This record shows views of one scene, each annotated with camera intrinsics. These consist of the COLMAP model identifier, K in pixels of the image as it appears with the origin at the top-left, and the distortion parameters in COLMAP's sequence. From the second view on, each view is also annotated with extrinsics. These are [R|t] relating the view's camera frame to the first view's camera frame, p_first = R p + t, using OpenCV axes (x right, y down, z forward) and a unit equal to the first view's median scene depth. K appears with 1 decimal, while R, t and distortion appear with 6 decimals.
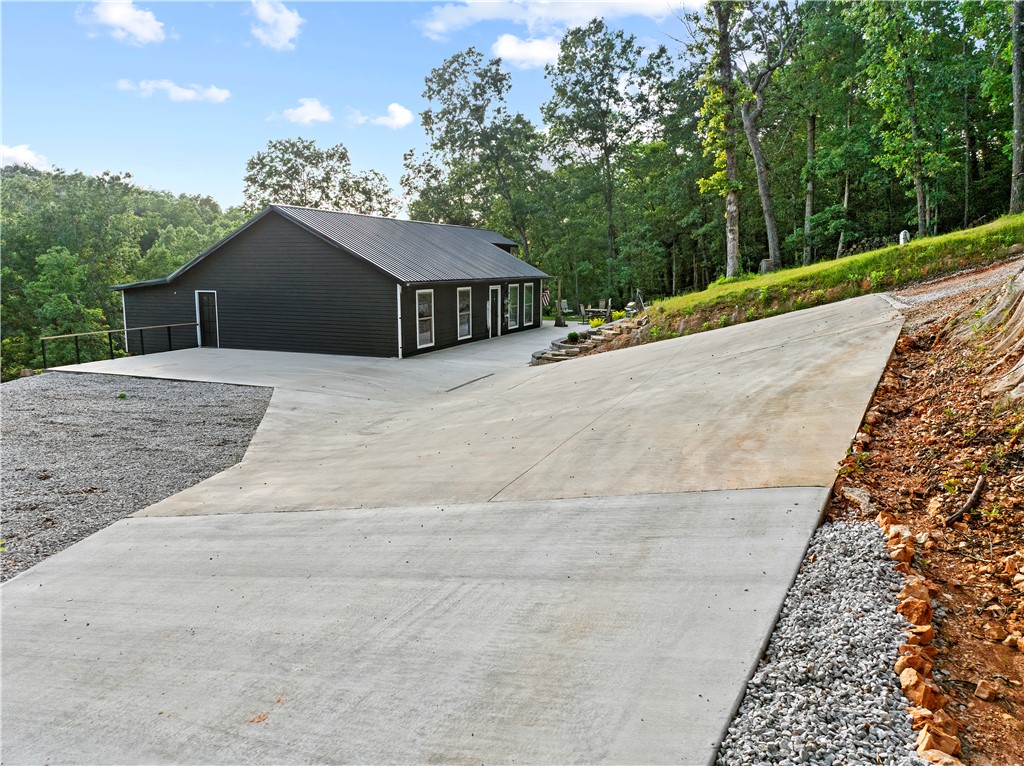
lens RADIAL K [[710.2, 0, 506.8], [0, 710.2, 383.5], [0, 0, 1]] dist [-0.039867, 0.003199]
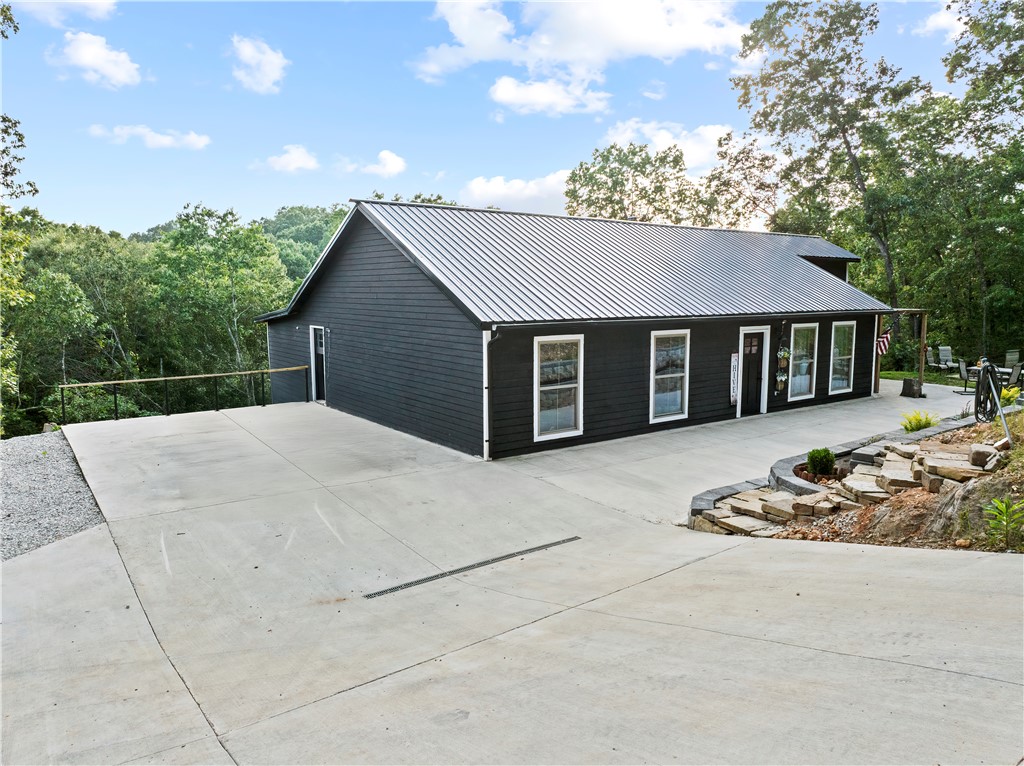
lens RADIAL K [[710.2, 0, 506.8], [0, 710.2, 383.5], [0, 0, 1]] dist [-0.039867, 0.003199]
pose [[0.845206, 0.065731, -0.530383, 0.121280], [-0.083072, 0.996504, -0.008883, -0.071493], [0.527945, 0.051568, 0.847712, 0.419103]]
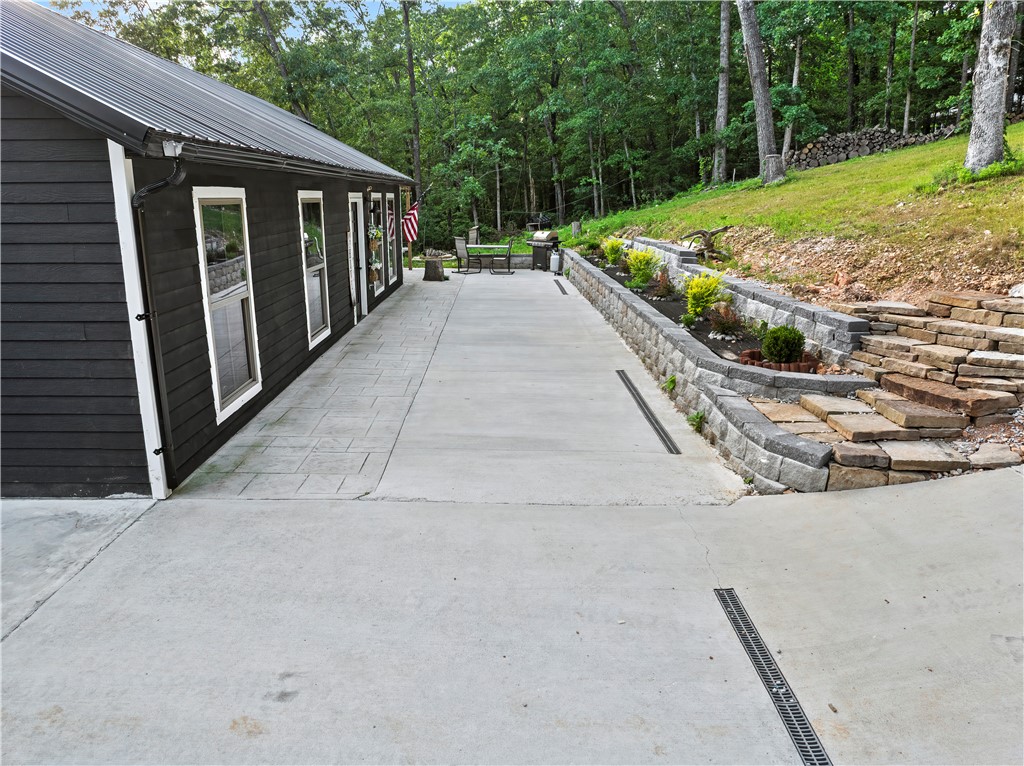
lens RADIAL K [[721.2, 0, 513.2], [0, 721.2, 388.9], [0, 0, 1]] dist [-0.060302, 0.034373]
pose [[0.919067, -0.102594, 0.380514, -0.101761], [0.065475, 0.991853, 0.109278, -0.067450], [-0.388625, -0.075519, 0.918296, 0.592075]]
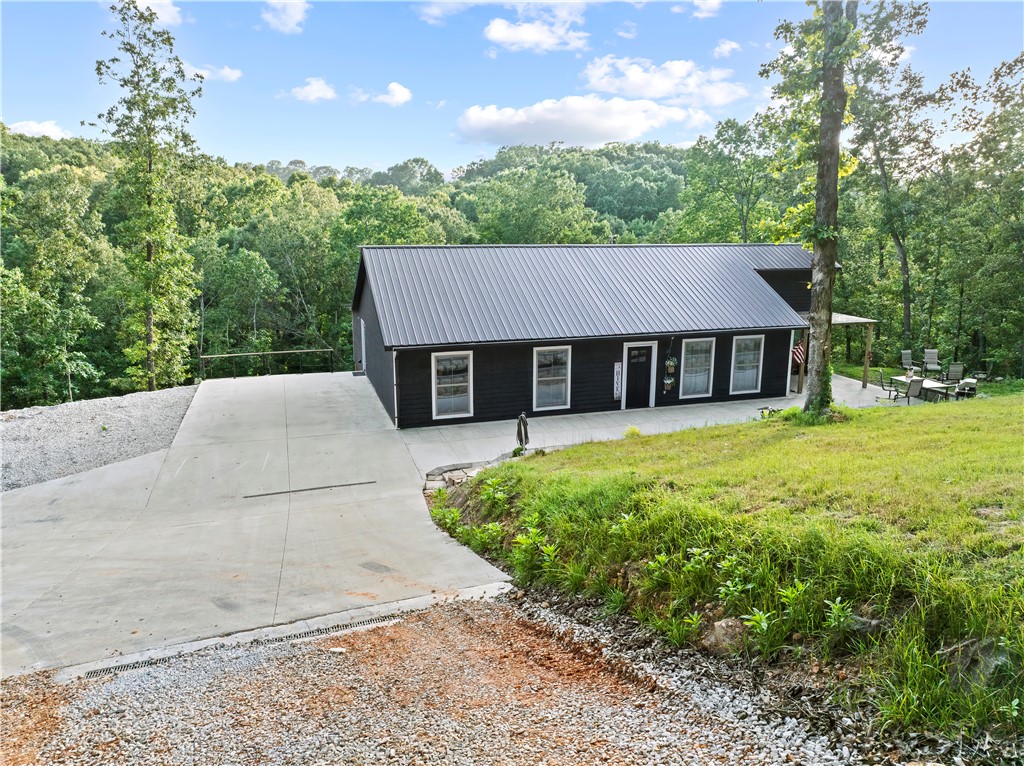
lens RADIAL K [[698.6, 0, 512.0], [0, 698.6, 383.0], [0, 0, 1]] dist [-0.031487, 0.002057]
pose [[0.644004, 0.172445, -0.745333, 0.464034], [-0.126088, 0.984866, 0.118918, -0.168913], [0.754560, 0.017394, 0.656001, 0.415688]]
